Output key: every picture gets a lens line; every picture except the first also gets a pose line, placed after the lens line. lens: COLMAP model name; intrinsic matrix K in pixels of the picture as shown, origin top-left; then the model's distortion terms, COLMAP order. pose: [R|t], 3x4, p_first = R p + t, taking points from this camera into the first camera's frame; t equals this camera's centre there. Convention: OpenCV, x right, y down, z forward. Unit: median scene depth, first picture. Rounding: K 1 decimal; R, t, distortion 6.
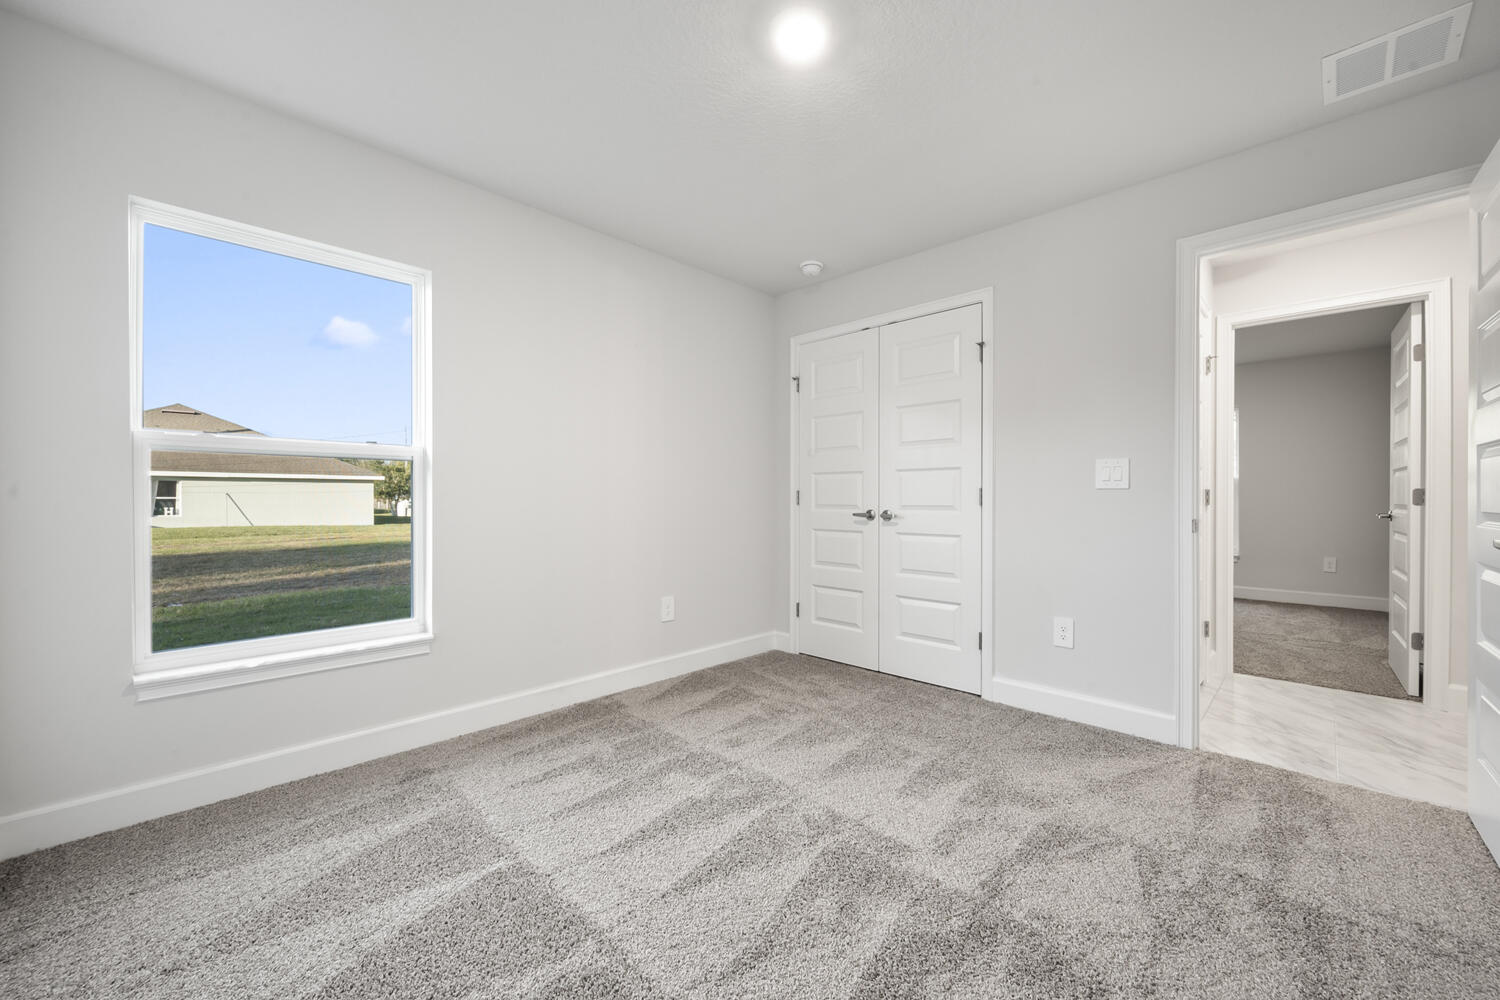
lens RADIAL K [[604.7, 0, 742.0], [0, 604.7, 511.6], [0, 0, 1]] dist [0.000426, -0.000157]
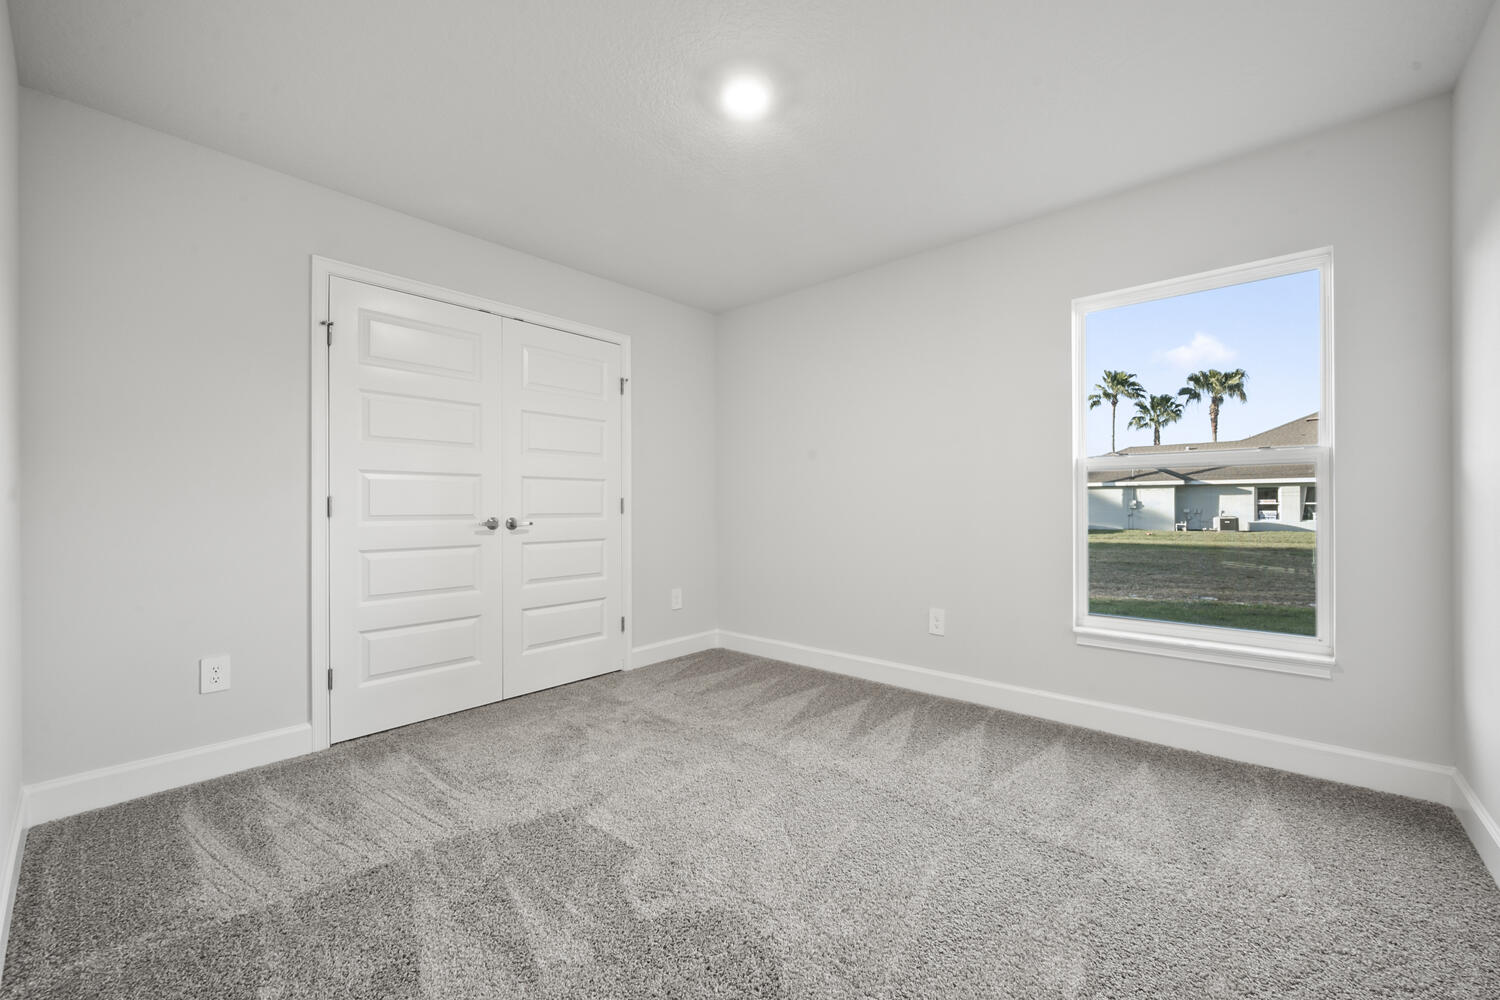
lens RADIAL K [[589.6, 0, 750.0], [0, 589.6, 500.0], [0, 0, 1]] dist [-0.000389, -0.000002]
pose [[-0.058581, 0.013583, 0.998190, -0.679006], [0.031437, 0.999437, -0.011755, -0.008296], [-0.997788, 0.030691, -0.058975, 0.696064]]
